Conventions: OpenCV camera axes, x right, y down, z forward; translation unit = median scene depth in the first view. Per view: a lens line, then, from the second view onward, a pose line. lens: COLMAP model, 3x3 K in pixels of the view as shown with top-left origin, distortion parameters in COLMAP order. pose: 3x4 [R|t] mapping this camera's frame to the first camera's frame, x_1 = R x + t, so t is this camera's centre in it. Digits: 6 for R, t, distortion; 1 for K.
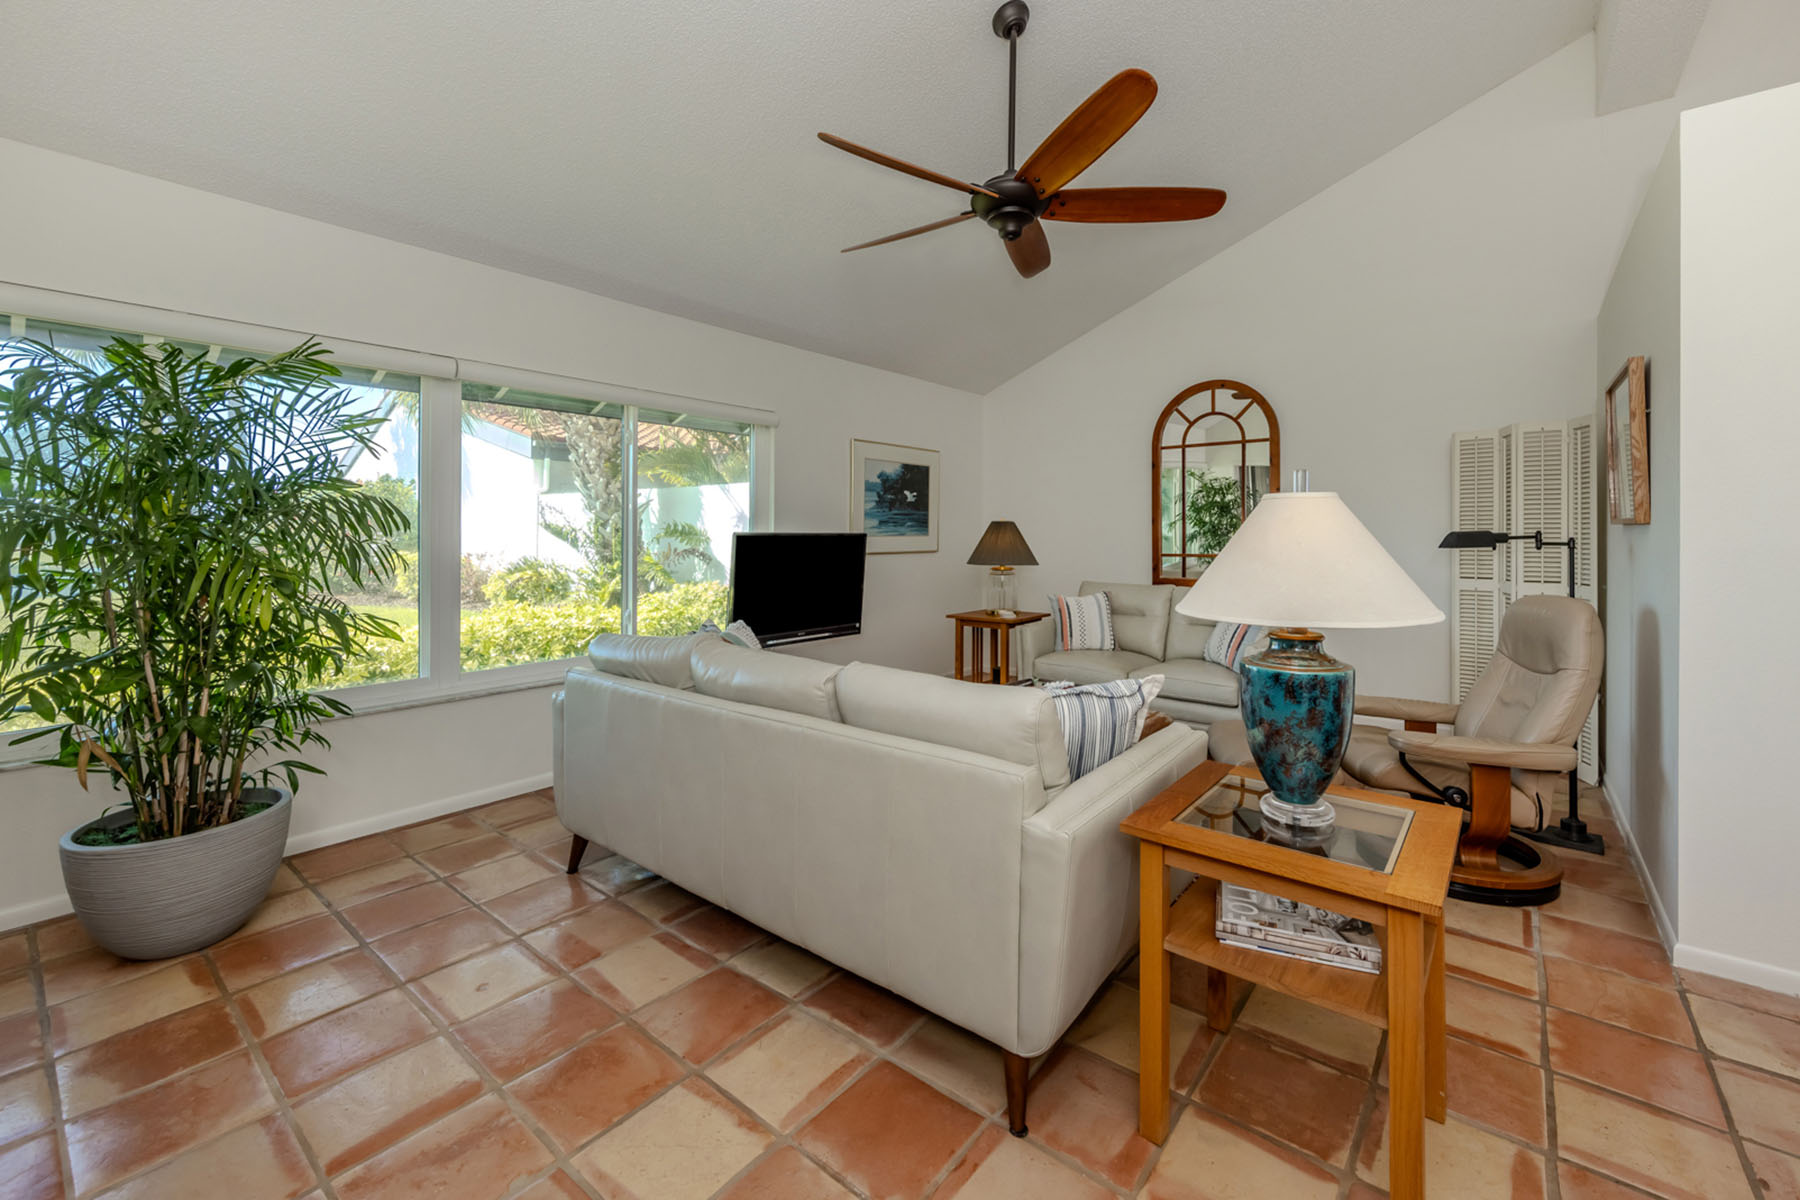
lens RADIAL K [[727.0, 0, 931.9], [0, 727.0, 526.6], [0, 0, 1]] dist [0.008798, 0.000399]
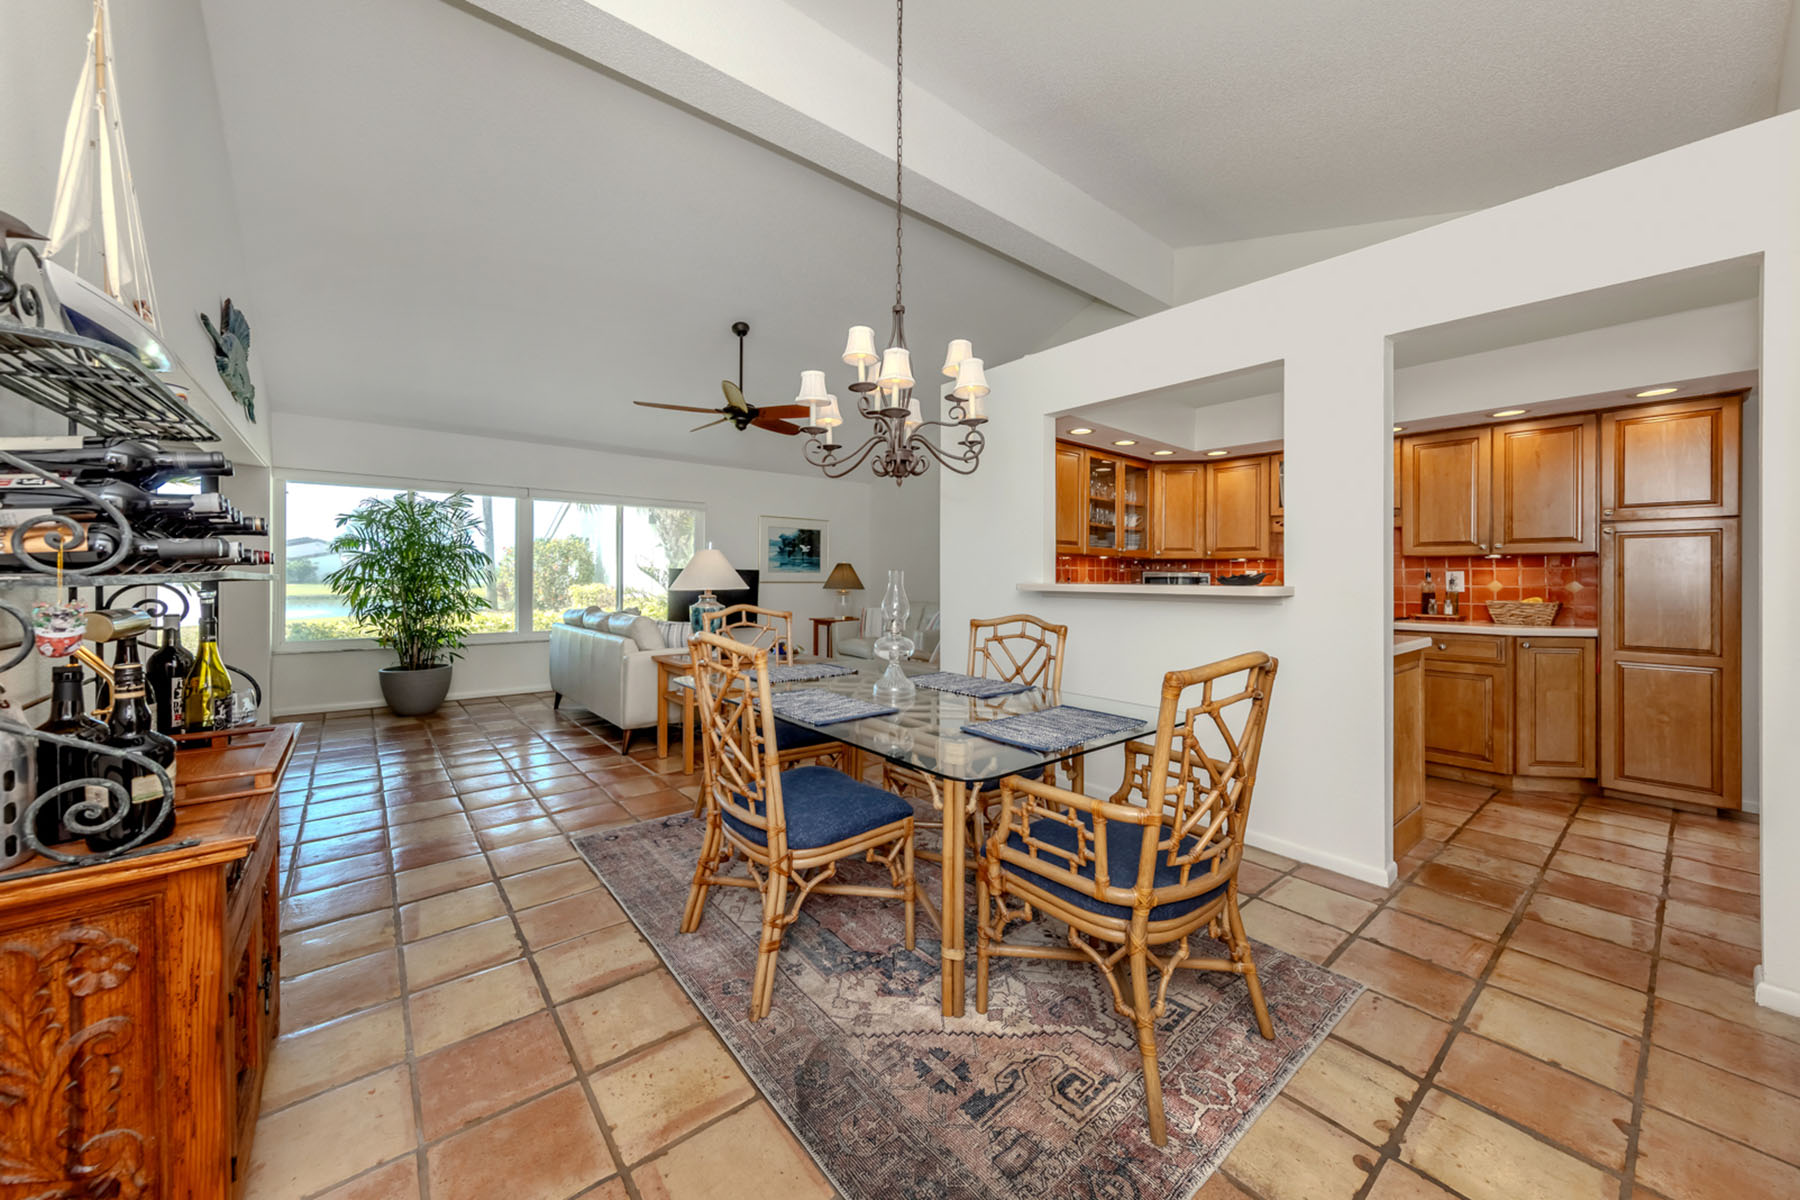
lens RADIAL K [[663.0, 0, 930.7], [0, 663.0, 574.1], [0, 0, 1]] dist [0.007895, -0.001033]
pose [[0.978354, -0.001688, -0.206930, 0.620774], [0.000820, 0.999991, -0.004281, 0.025871], [0.206935, 0.004019, 0.978346, -0.467124]]
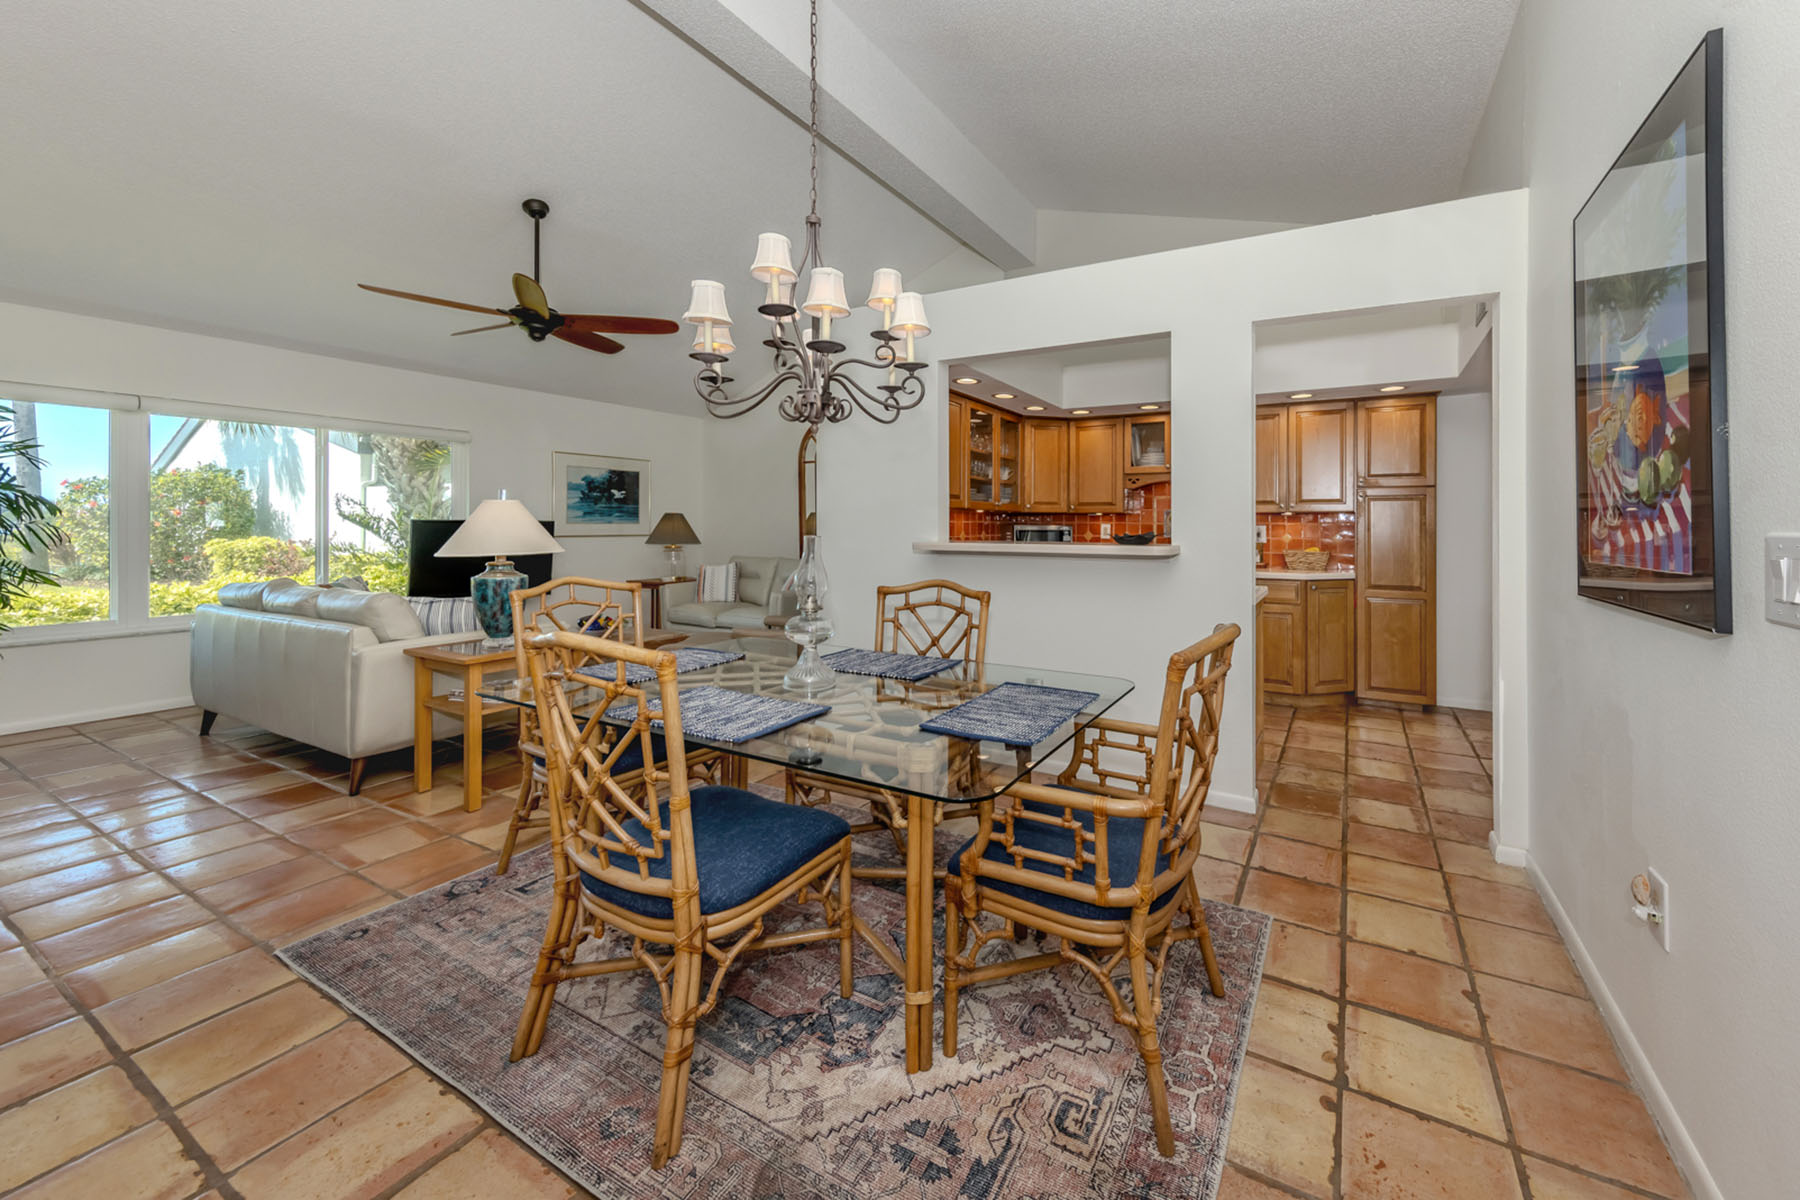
lens RADIAL K [[663.0, 0, 990.7], [0, 663.0, 518.7], [0, 0, 1]] dist [0.007895, -0.001033]
pose [[0.982842, 0.002195, 0.184438, 0.467189], [-0.002806, 0.999991, 0.003051, -0.001740], [-0.184430, -0.003516, 0.982839, -0.378067]]
